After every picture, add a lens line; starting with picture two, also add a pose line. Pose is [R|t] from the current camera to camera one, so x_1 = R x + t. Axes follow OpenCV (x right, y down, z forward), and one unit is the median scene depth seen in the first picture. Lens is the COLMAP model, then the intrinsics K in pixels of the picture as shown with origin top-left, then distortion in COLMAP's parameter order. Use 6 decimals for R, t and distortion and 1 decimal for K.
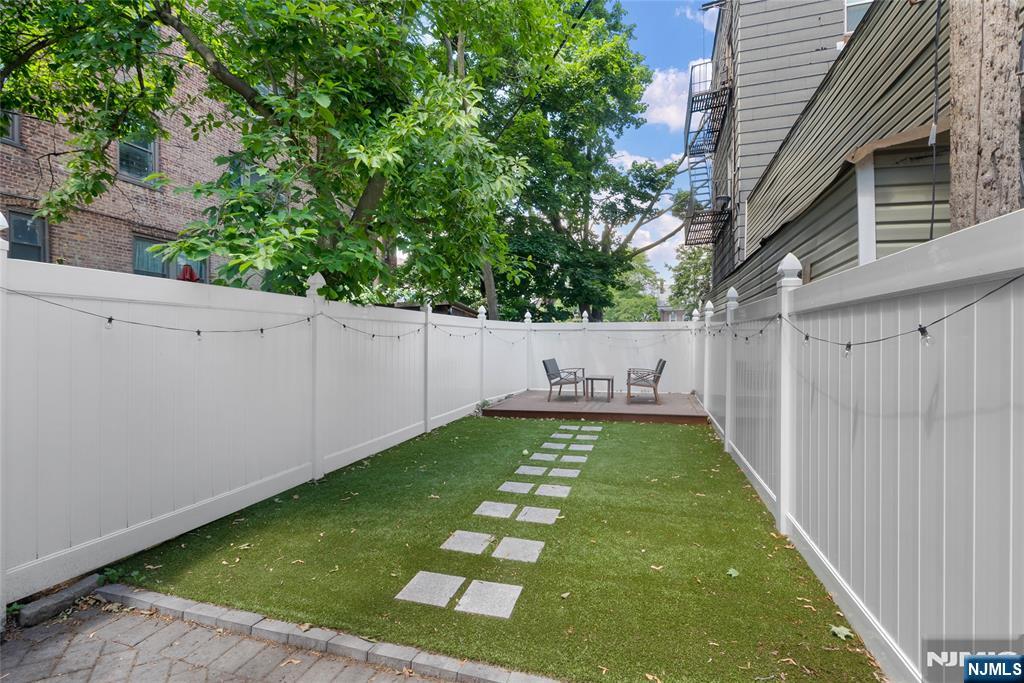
lens RADIAL K [[474.8, 0, 507.6], [0, 474.8, 344.4], [0, 0, 1]] dist [-0.001266, -0.001255]
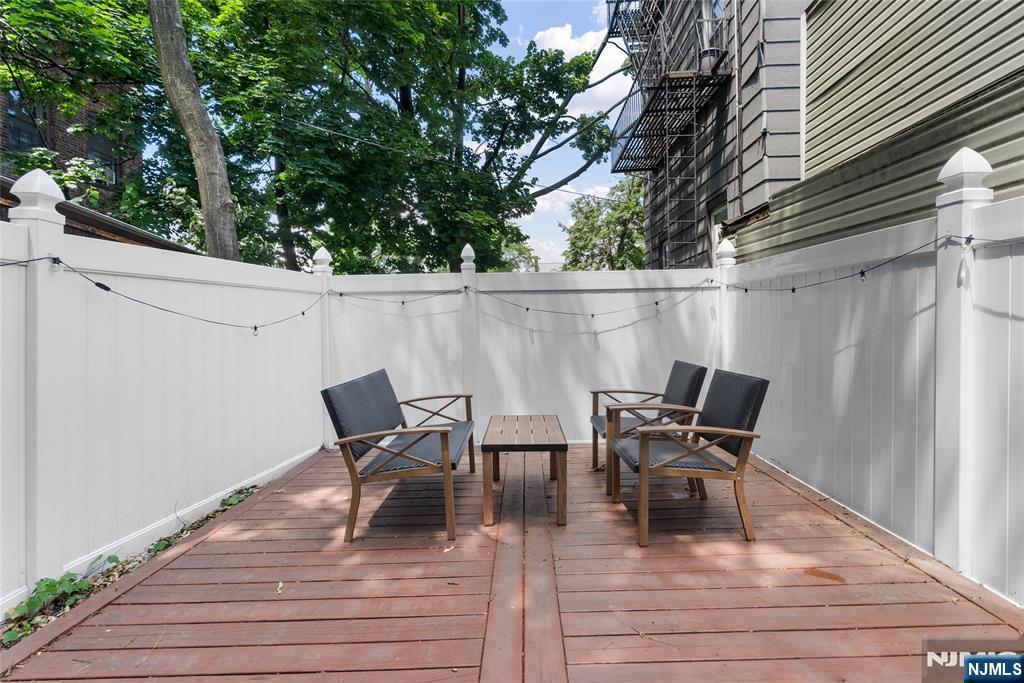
lens RADIAL K [[474.8, 0, 515.6], [0, 474.8, 337.2], [0, 0, 1]] dist [-0.001266, -0.001255]
pose [[0.960708, -0.023652, 0.276553, 0.053319], [0.016740, 0.999486, 0.027327, -0.001078], [-0.277057, -0.021624, 0.960610, 0.358663]]
